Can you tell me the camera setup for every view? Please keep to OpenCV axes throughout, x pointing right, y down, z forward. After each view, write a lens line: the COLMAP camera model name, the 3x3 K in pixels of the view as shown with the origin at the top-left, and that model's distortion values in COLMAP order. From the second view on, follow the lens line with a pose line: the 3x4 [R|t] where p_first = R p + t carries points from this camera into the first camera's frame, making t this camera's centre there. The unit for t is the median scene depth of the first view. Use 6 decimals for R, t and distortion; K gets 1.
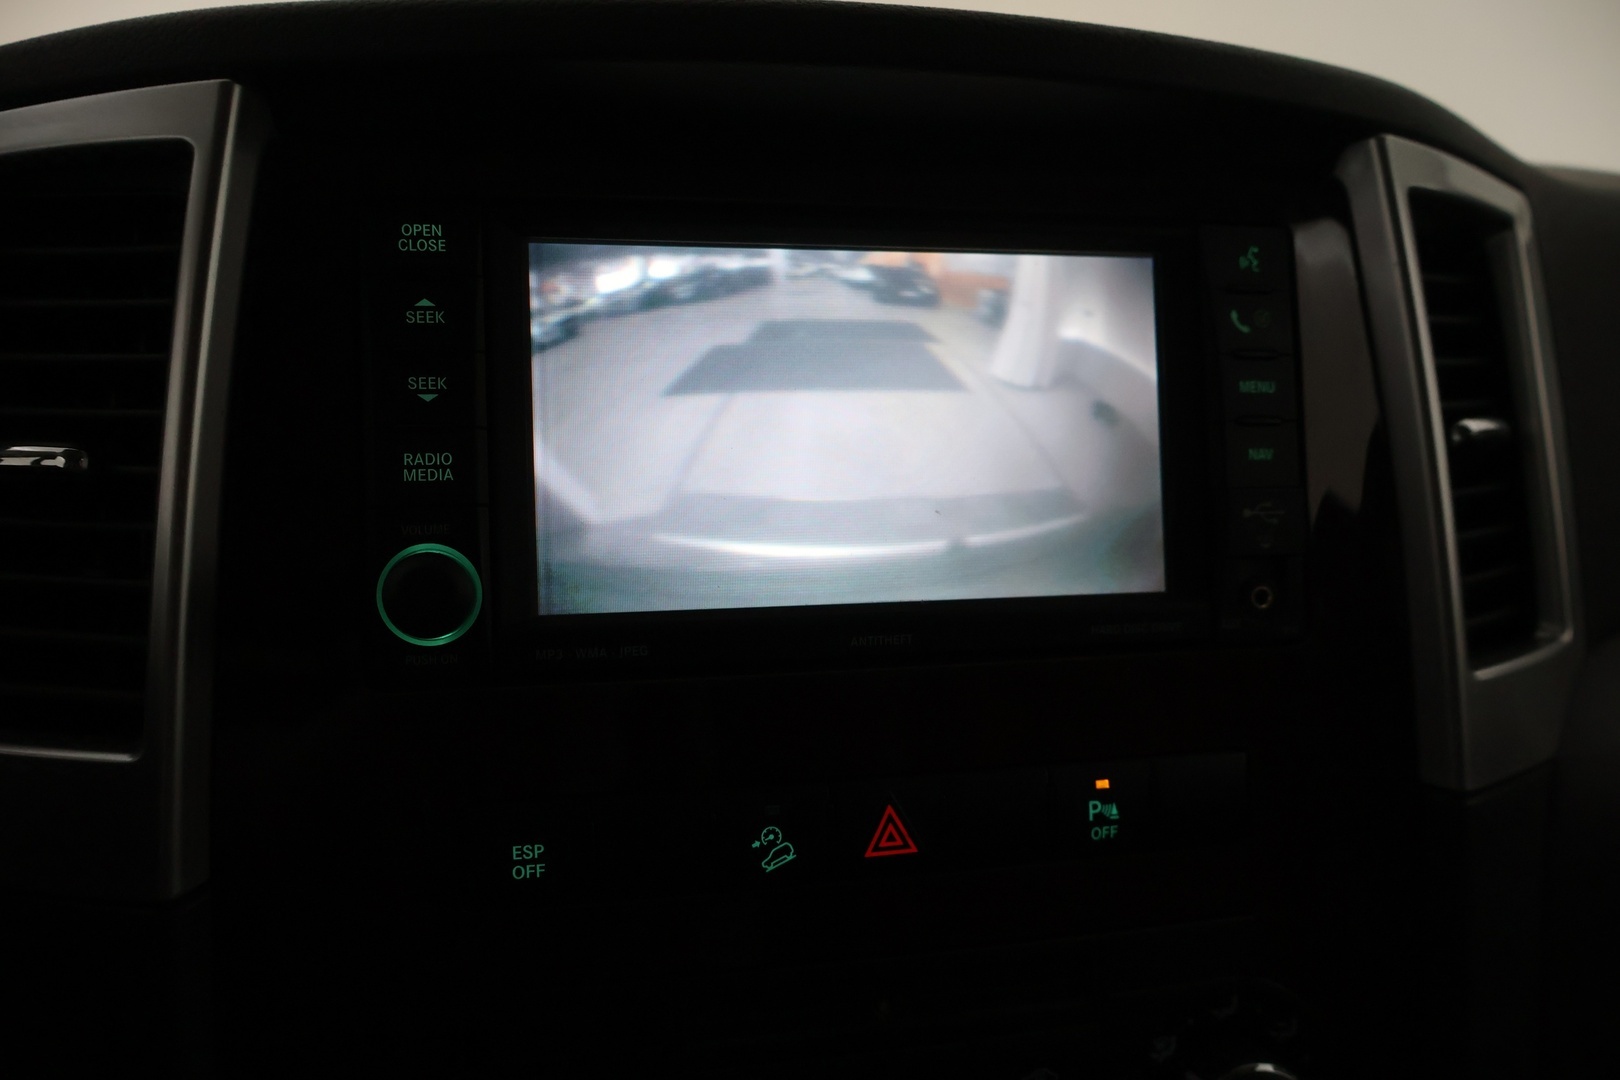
lens RADIAL K [[1368.2, 0, 801.5], [0, 1368.2, 542.9], [0, 0, 1]] dist [-0.000214, 0.005193]
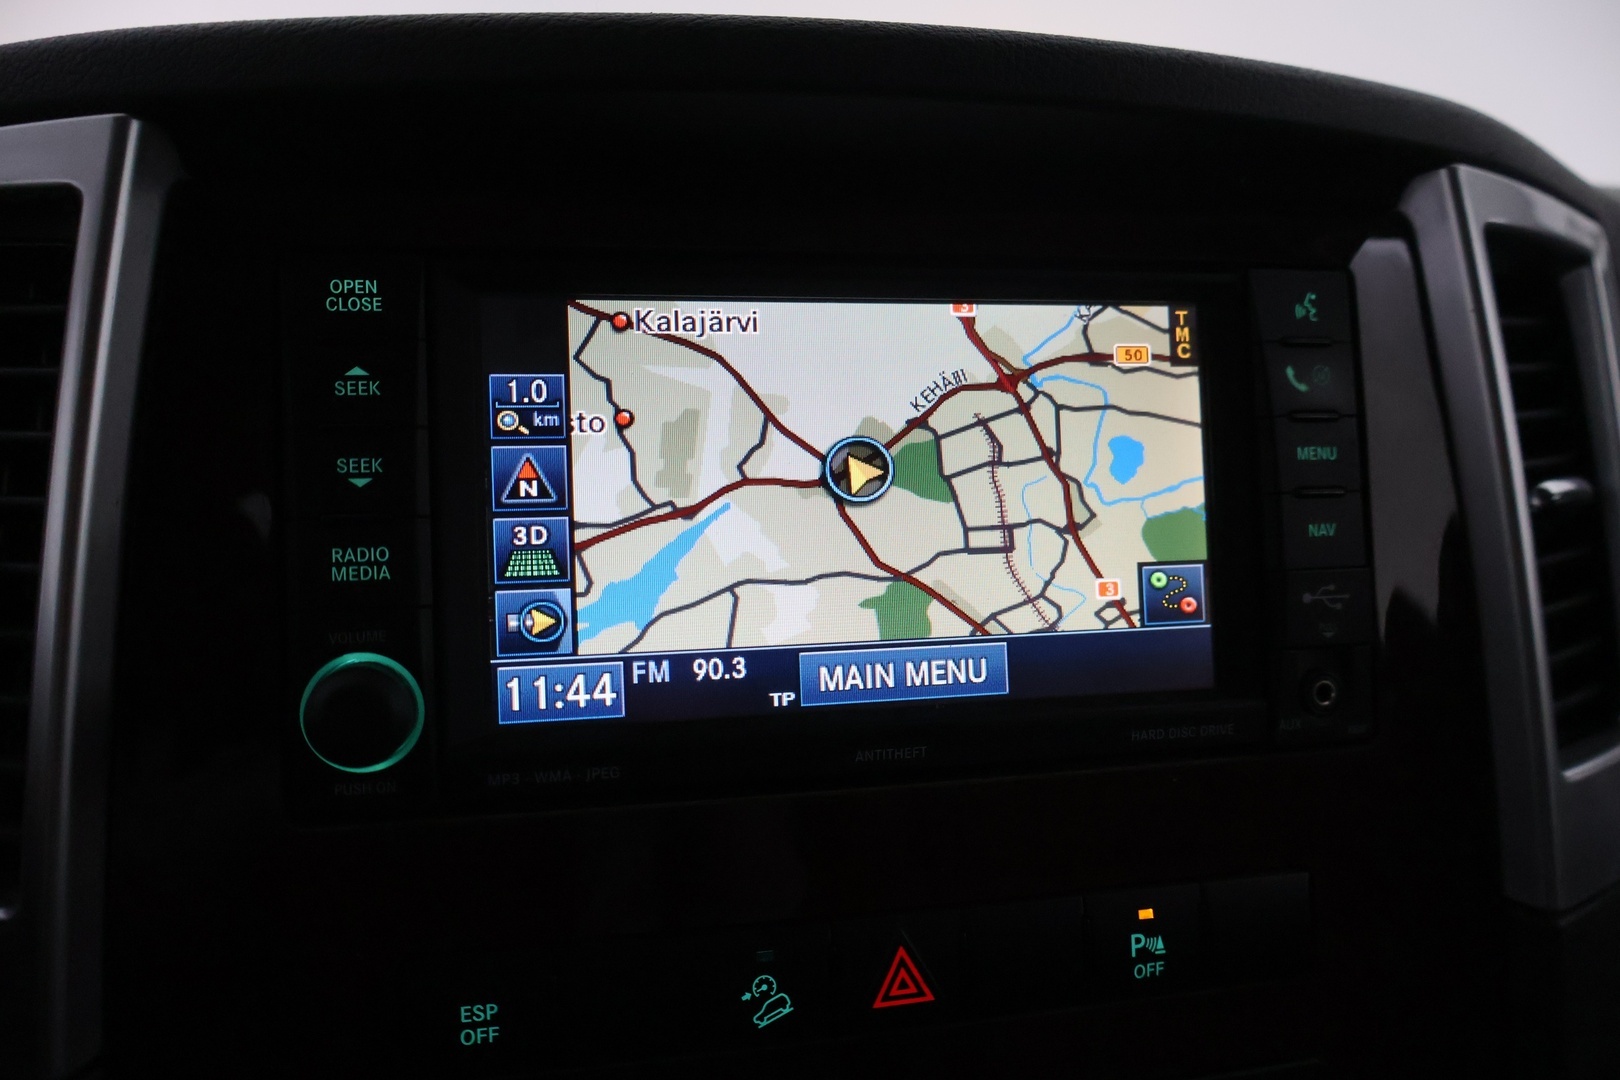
lens RADIAL K [[1368.2, 0, 813.7], [0, 1368.2, 529.8], [0, 0, 1]] dist [-0.000214, 0.005193]
pose [[0.999984, -0.004966, 0.002616, 0.008142], [0.004993, 0.999936, -0.010107, -0.063628], [-0.002566, 0.010120, 0.999945, 0.136573]]
